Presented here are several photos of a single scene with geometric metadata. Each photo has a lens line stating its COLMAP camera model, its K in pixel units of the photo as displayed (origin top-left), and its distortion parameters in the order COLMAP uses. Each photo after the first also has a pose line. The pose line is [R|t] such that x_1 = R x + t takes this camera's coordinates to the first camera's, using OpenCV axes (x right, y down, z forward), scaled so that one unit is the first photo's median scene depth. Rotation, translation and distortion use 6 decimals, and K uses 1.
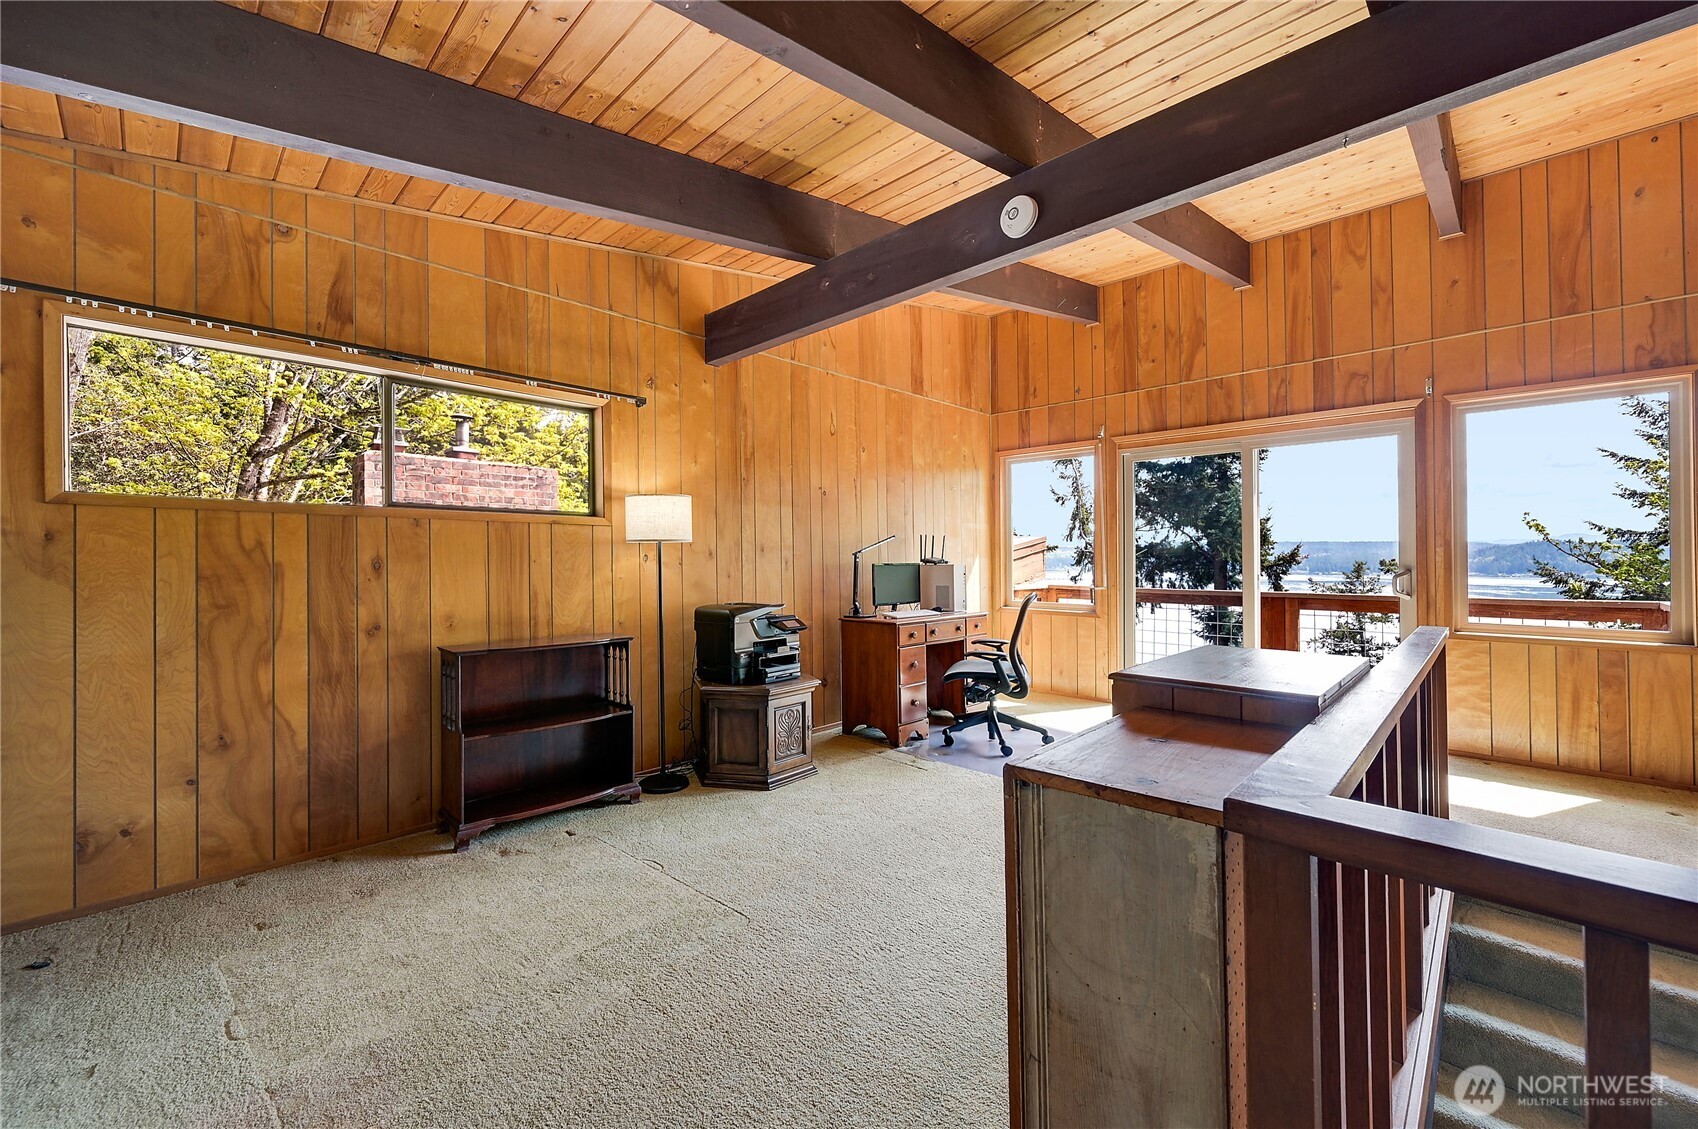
lens RADIAL K [[679.6, 0, 842.8], [0, 679.6, 550.6], [0, 0, 1]] dist [-0.002660, 0.000464]
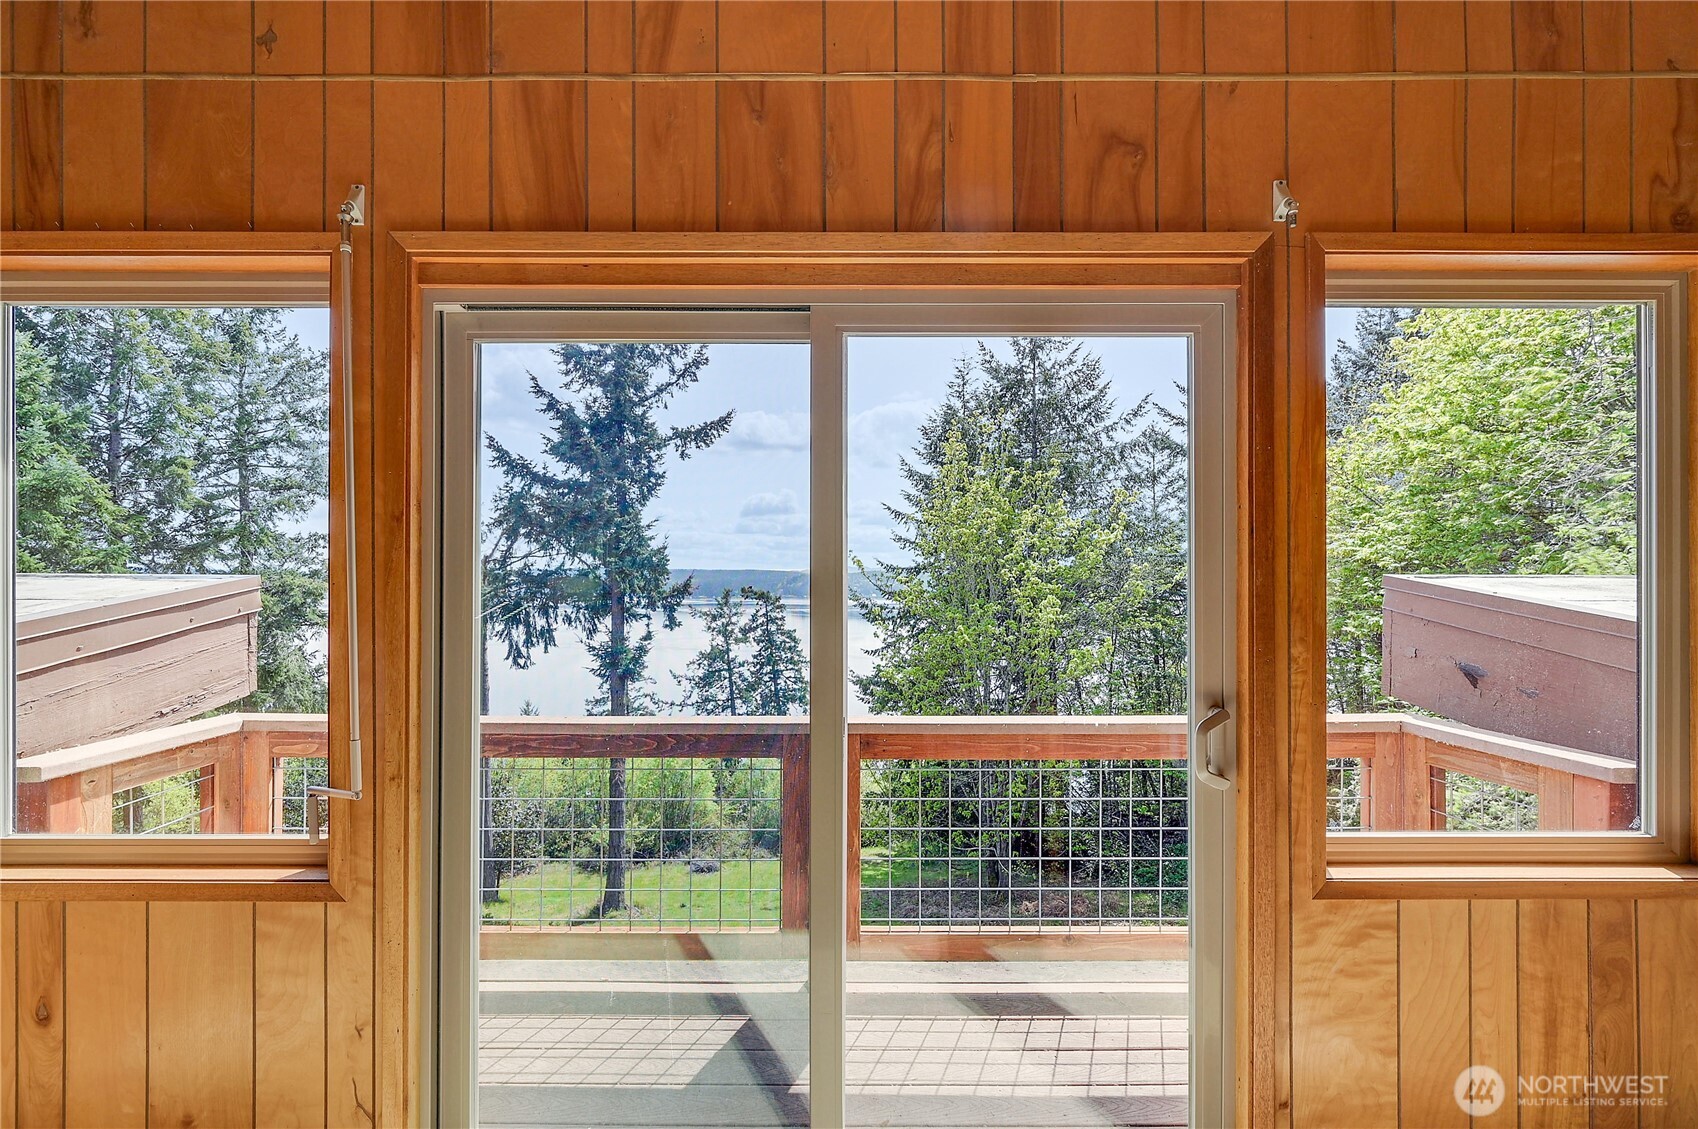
lens RADIAL K [[722.8, 0, 809.3], [0, 722.8, 573.0], [0, 0, 1]] dist [-0.004131, -0.000275]
pose [[0.713901, 0.011253, 0.700156, 0.338424], [-0.008795, 0.999936, -0.007104, -0.031491], [-0.700191, -0.001087, 0.713954, 0.730384]]
